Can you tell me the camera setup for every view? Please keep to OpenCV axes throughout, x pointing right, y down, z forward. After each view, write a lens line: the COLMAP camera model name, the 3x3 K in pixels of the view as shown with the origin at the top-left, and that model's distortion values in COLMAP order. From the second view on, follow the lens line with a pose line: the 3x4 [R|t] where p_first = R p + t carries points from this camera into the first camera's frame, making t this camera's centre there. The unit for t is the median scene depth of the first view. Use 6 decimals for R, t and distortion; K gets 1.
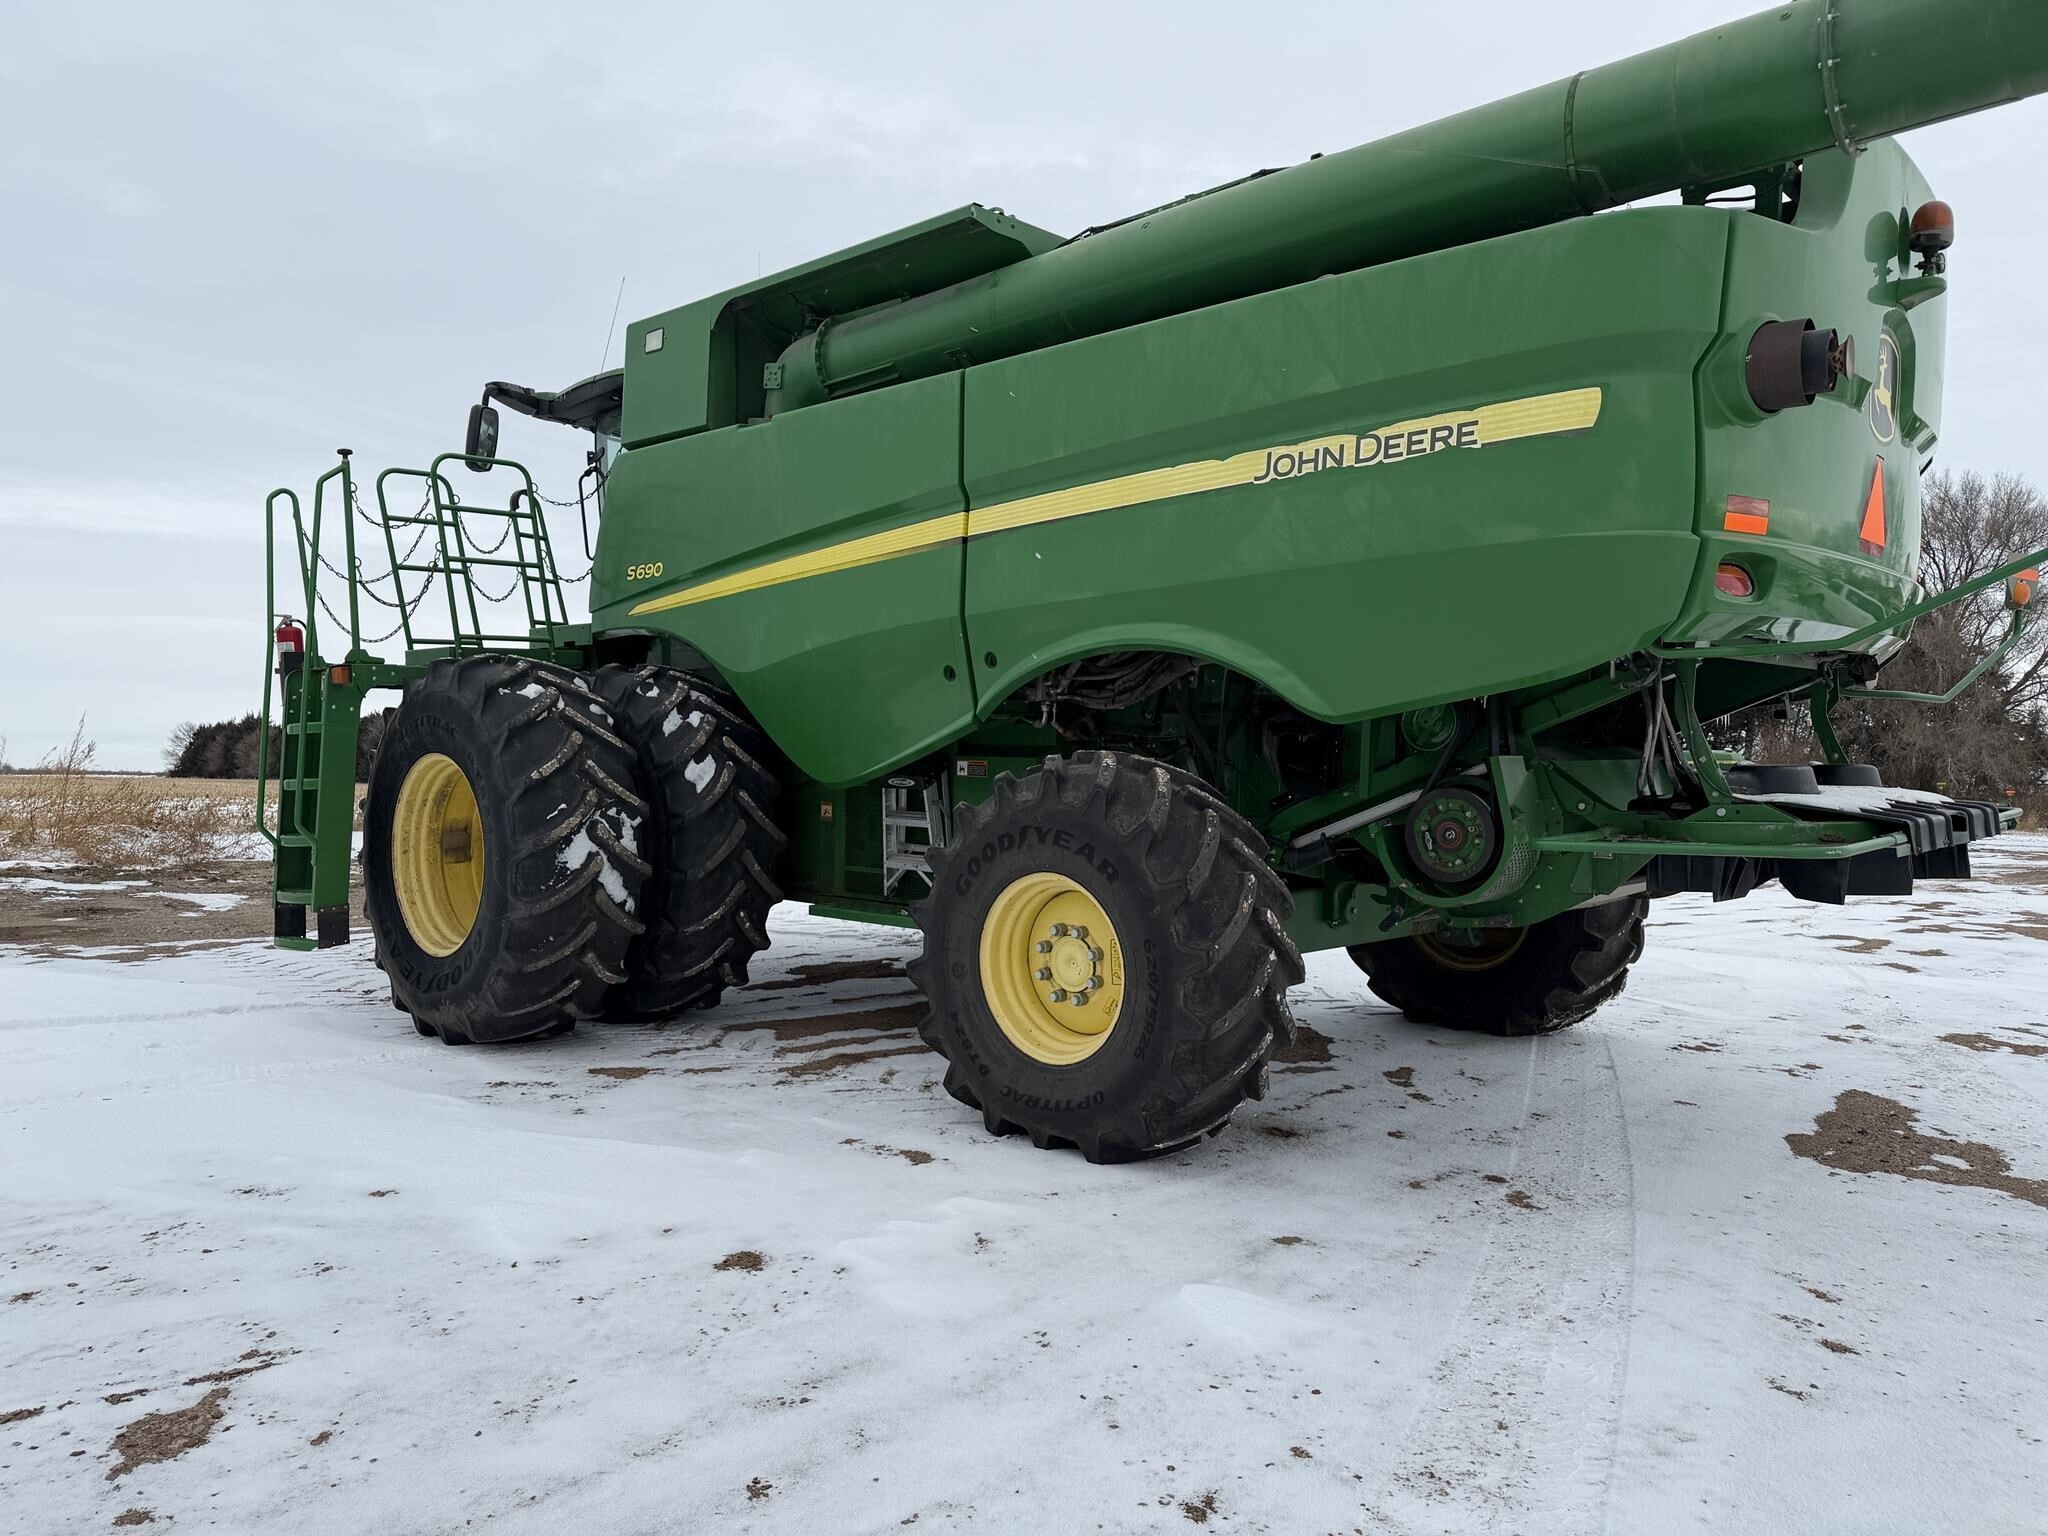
lens RADIAL K [[1448.4, 0, 1008.4], [0, 1448.4, 787.2], [0, 0, 1]] dist [0.116308, -0.176481]
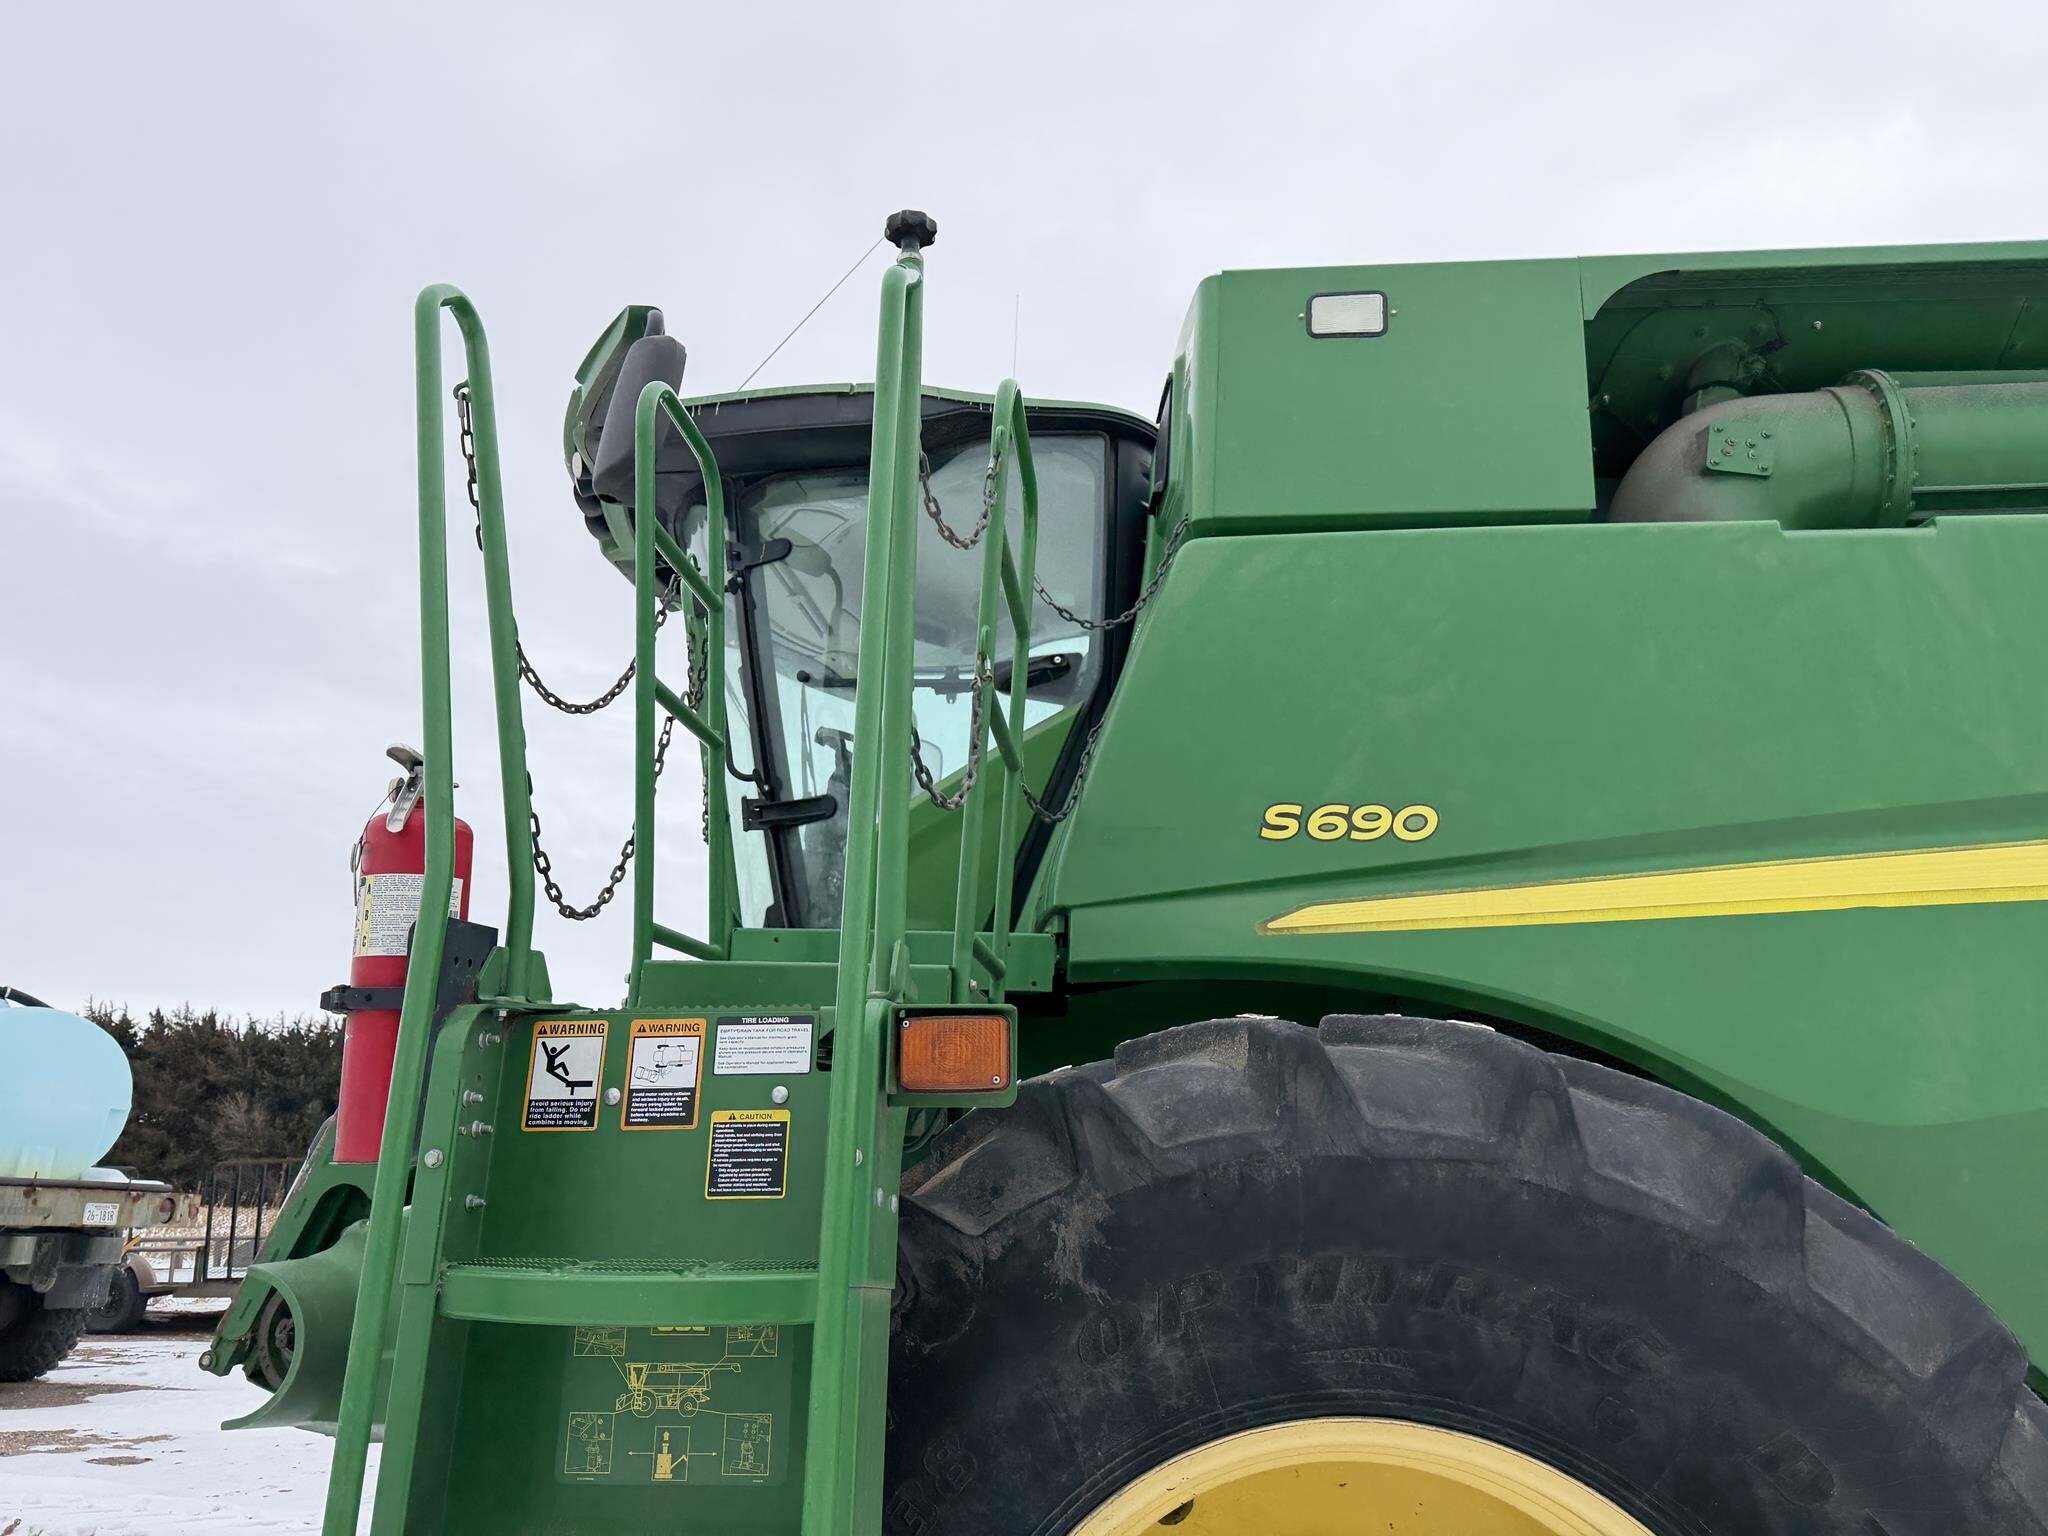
lens RADIAL K [[1459.3, 0, 1005.6], [0, 1459.3, 764.3], [0, 0, 1]] dist [0.061542, -0.082509]
pose [[0.793661, 0.187059, 0.578888, -0.768089], [-0.009925, 0.955409, -0.295119, -0.066917], [-0.608279, 0.228479, 0.760128, 1.065482]]
